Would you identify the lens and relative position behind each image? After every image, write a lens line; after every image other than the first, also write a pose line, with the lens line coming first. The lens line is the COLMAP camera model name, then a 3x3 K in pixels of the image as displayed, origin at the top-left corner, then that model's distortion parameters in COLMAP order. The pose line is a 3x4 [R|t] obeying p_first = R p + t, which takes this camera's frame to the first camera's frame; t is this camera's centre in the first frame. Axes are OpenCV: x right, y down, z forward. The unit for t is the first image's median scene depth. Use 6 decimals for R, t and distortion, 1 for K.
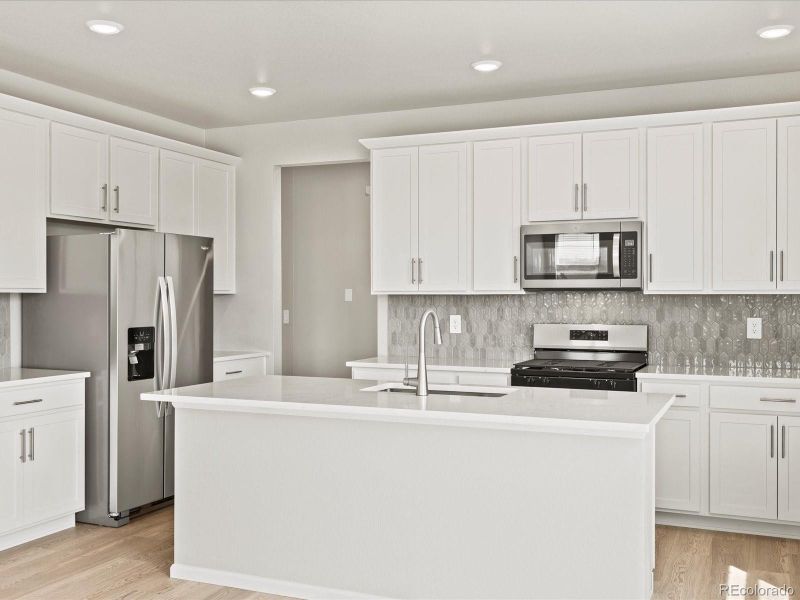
lens RADIAL K [[827.7, 0, 400.0], [0, 827.7, 300.0], [0, 0, 1]] dist [0.007748, 0.000891]
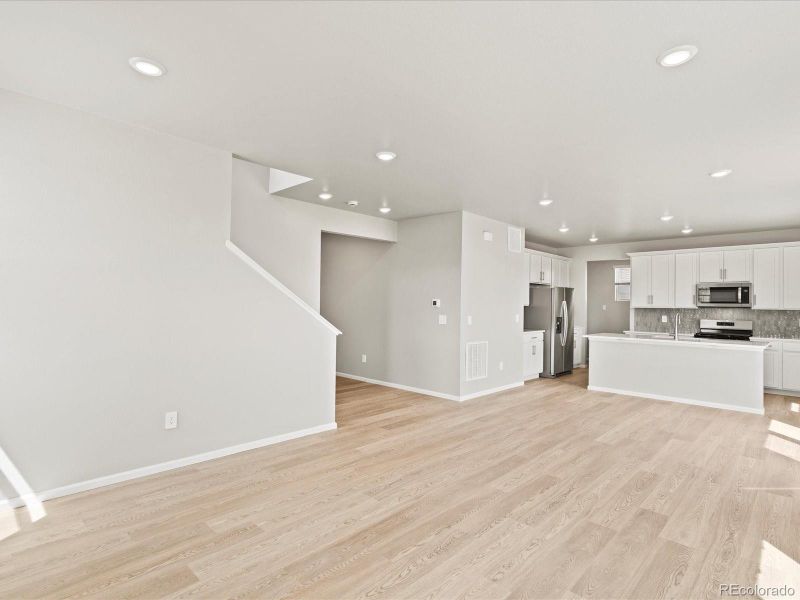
lens RADIAL K [[425.7, 0, 400.0], [0, 425.7, 300.0], [0, 0, 1]] dist [0.003337, 0.001570]
pose [[0.938654, 0.008831, -0.344747, -0.306969], [-0.014961, 0.999774, -0.015126, 0.000722], [0.344535, 0.019356, 0.938574, -0.718290]]
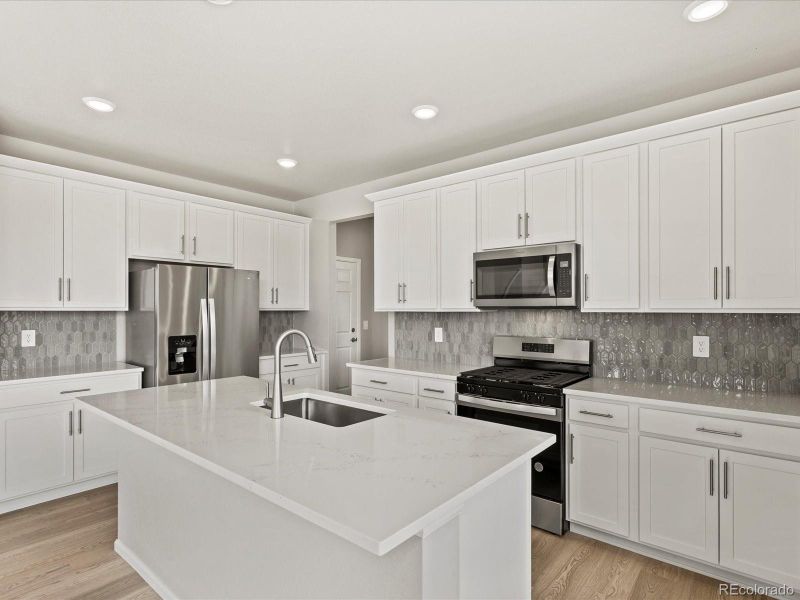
lens RADIAL K [[427.3, 0, 398.9], [0, 427.3, 309.4], [0, 0, 1]] dist [-0.000488, 0.000834]
pose [[0.959593, -0.000193, -0.281393, 0.220833], [-0.001367, 0.999985, -0.005347, -0.007246], [0.281390, 0.005516, 0.959578, 0.399536]]
